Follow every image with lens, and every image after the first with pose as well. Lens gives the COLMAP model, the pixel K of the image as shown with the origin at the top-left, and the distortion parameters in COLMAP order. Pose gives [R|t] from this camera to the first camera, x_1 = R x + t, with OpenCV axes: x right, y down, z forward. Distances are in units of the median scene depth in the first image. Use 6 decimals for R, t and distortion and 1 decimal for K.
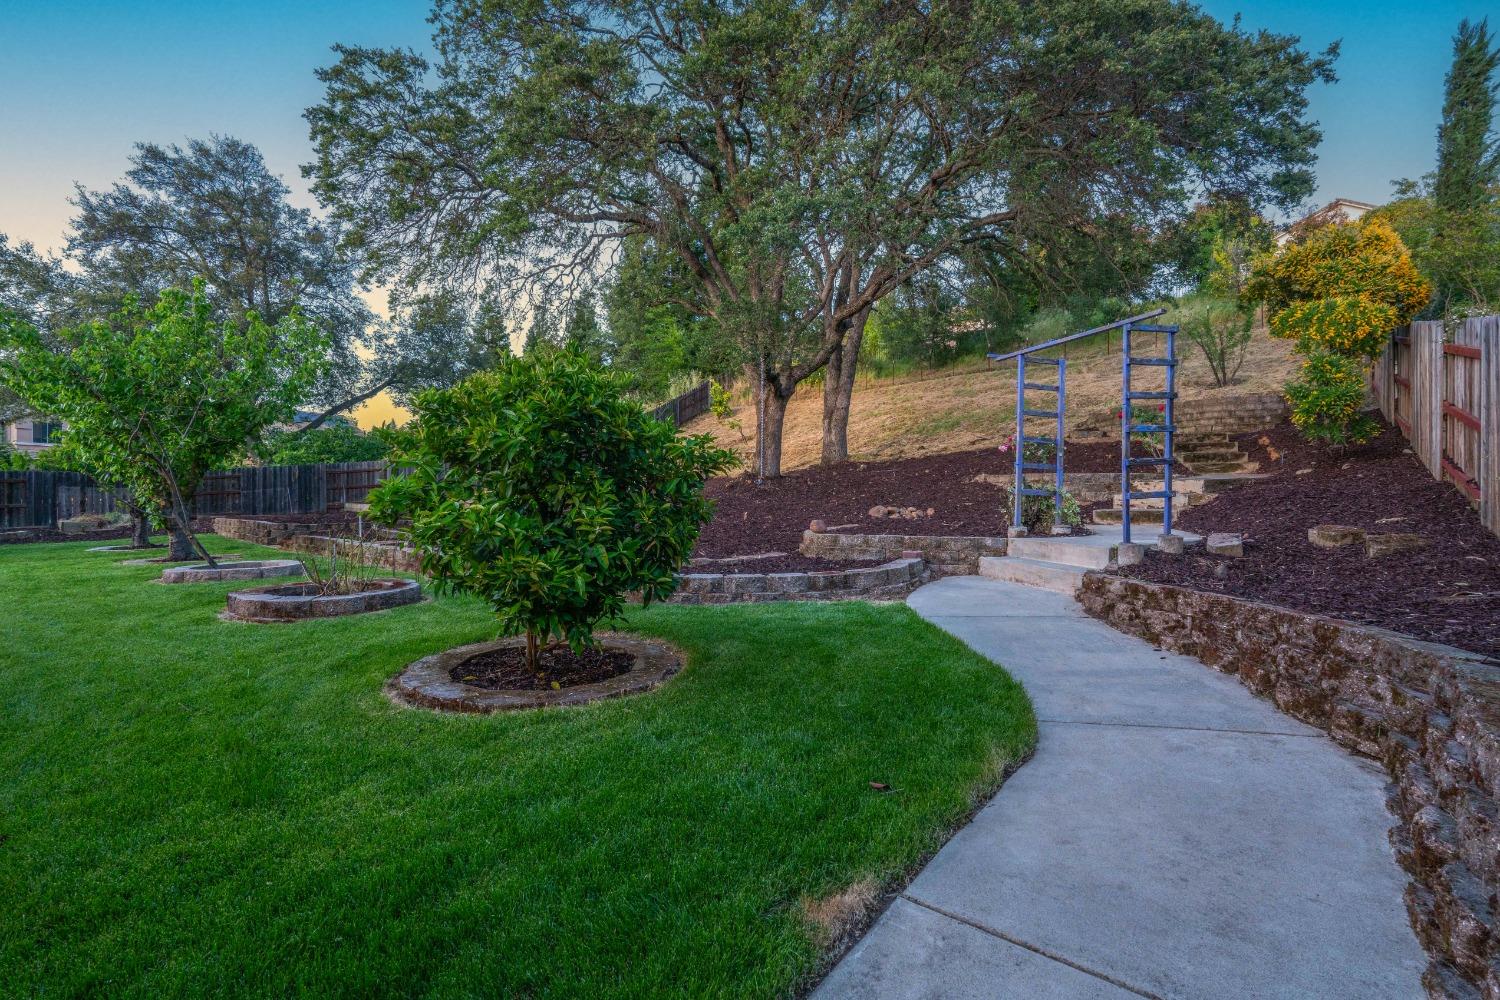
lens RADIAL K [[658.1, 0, 750.0], [0, 658.1, 500.0], [0, 0, 1]] dist [-0.004958, 0.000724]
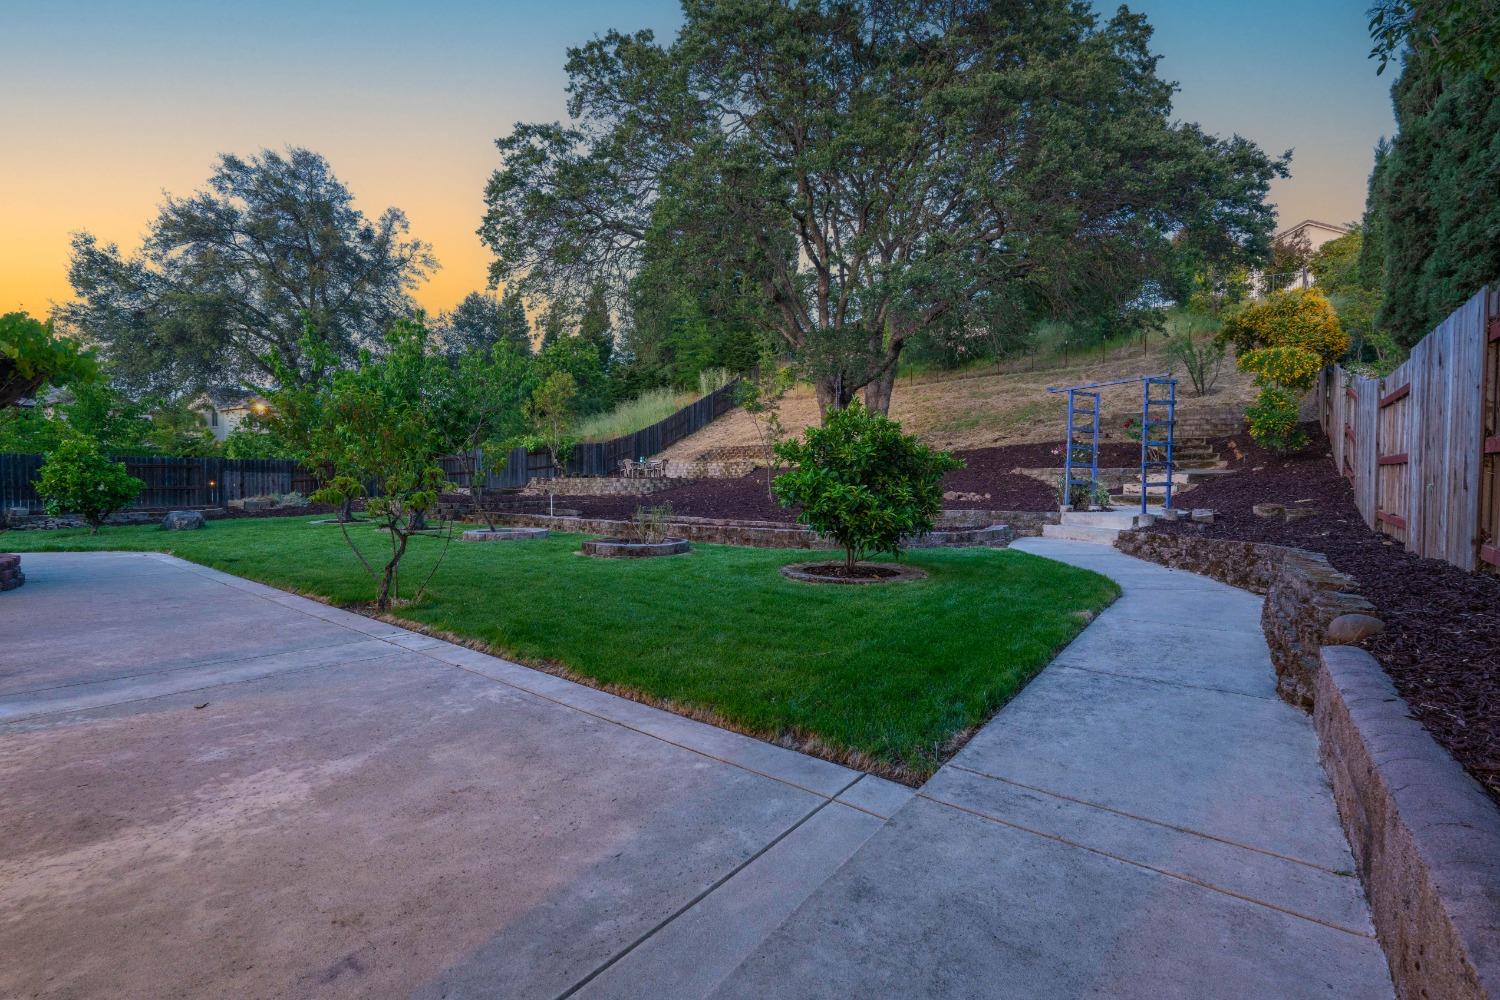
lens RADIAL K [[658.1, 0, 750.0], [0, 658.1, 500.0], [0, 0, 1]] dist [-0.004958, 0.000724]
pose [[0.999644, 0.006327, 0.025911, -0.221191], [-0.006804, 0.999808, 0.018379, 0.004069], [-0.025790, -0.018548, 0.999495, -0.299330]]
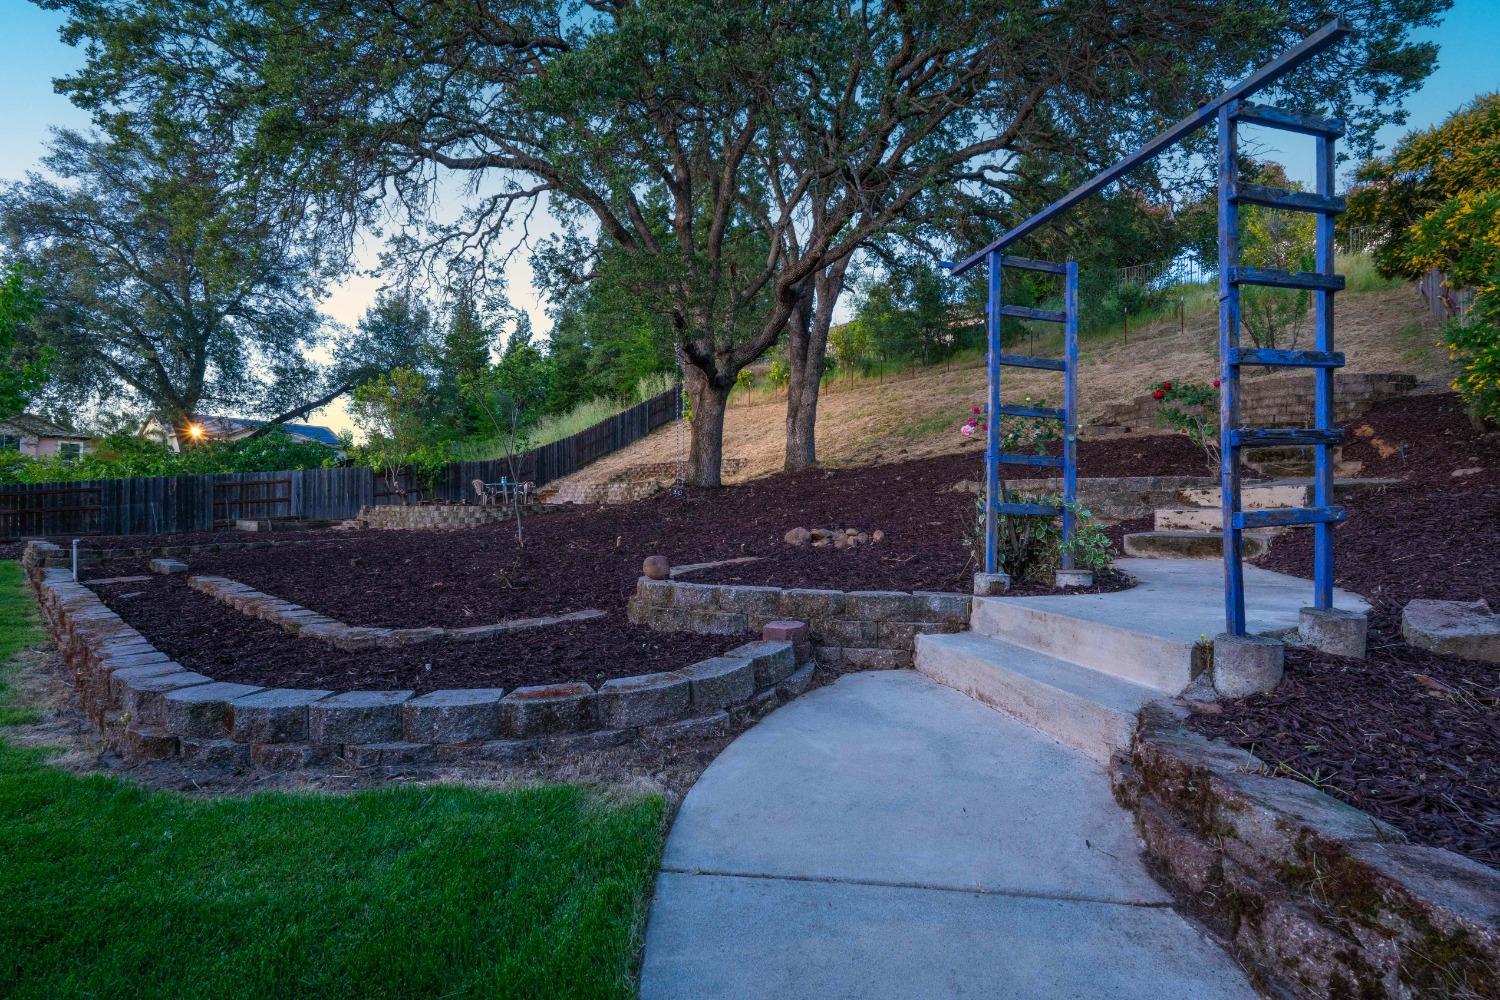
lens RADIAL K [[658.1, 0, 750.0], [0, 658.1, 500.0], [0, 0, 1]] dist [-0.004958, 0.000724]
pose [[0.999883, -0.004084, -0.014718, 0.137064], [0.003810, 0.999820, -0.018561, -0.005983], [0.014792, 0.018503, 0.999719, 0.289449]]
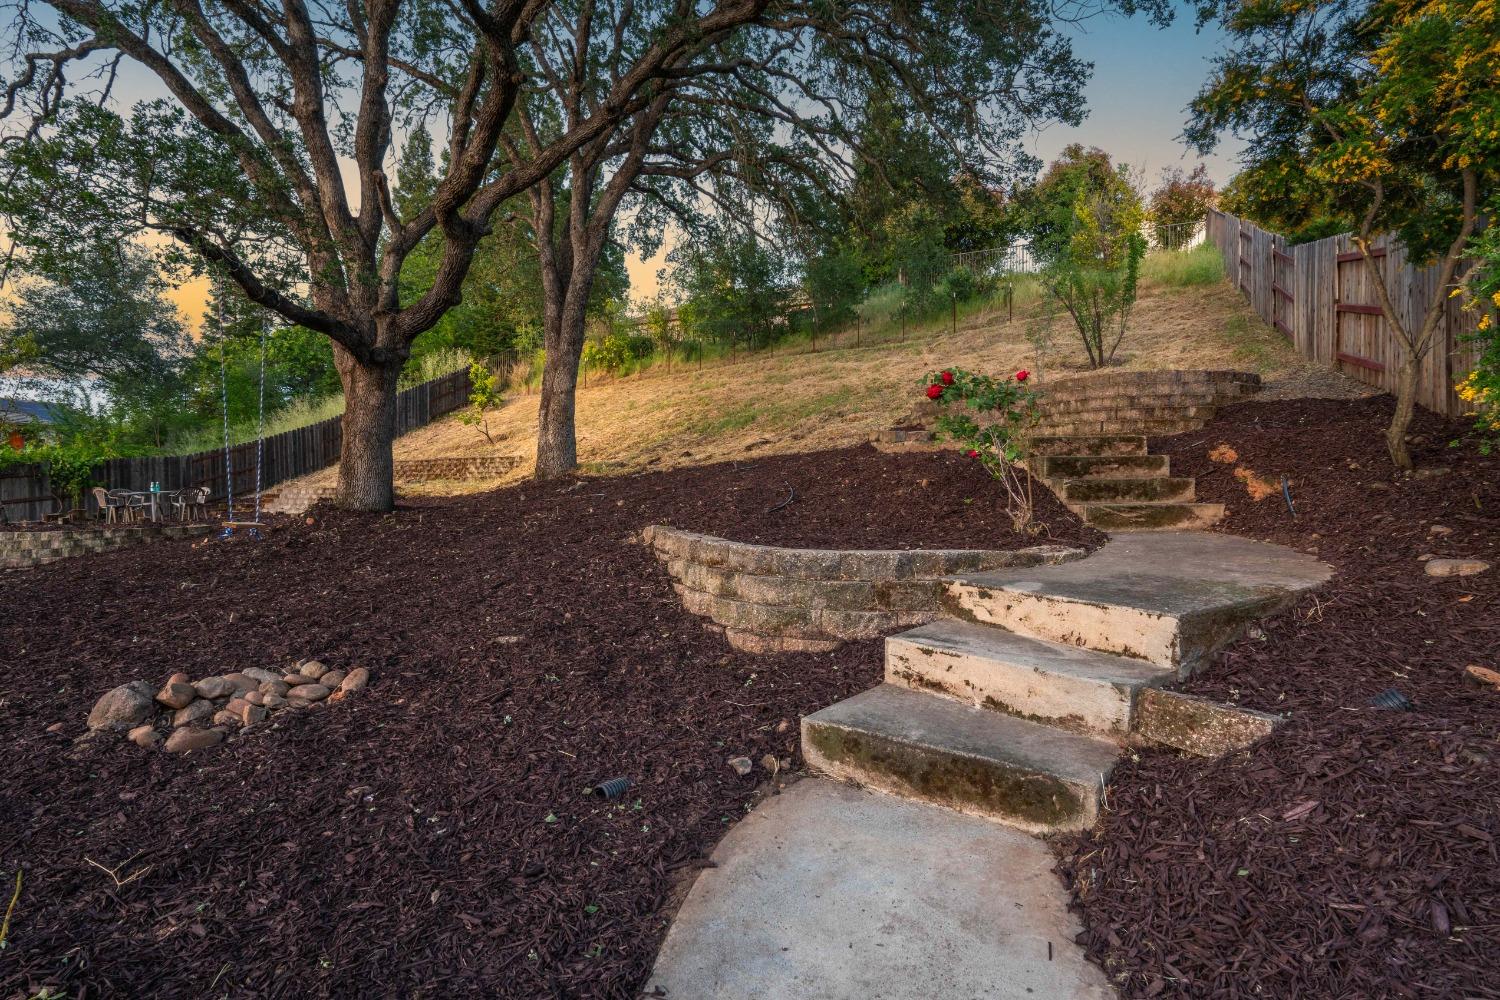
lens RADIAL K [[658.1, 0, 750.0], [0, 658.1, 500.0], [0, 0, 1]] dist [-0.004958, 0.000724]
pose [[0.984872, -0.010350, 0.172975, 0.364534], [0.009870, 0.999945, 0.003636, -0.061410], [-0.173003, -0.001873, 0.984919, 0.588947]]
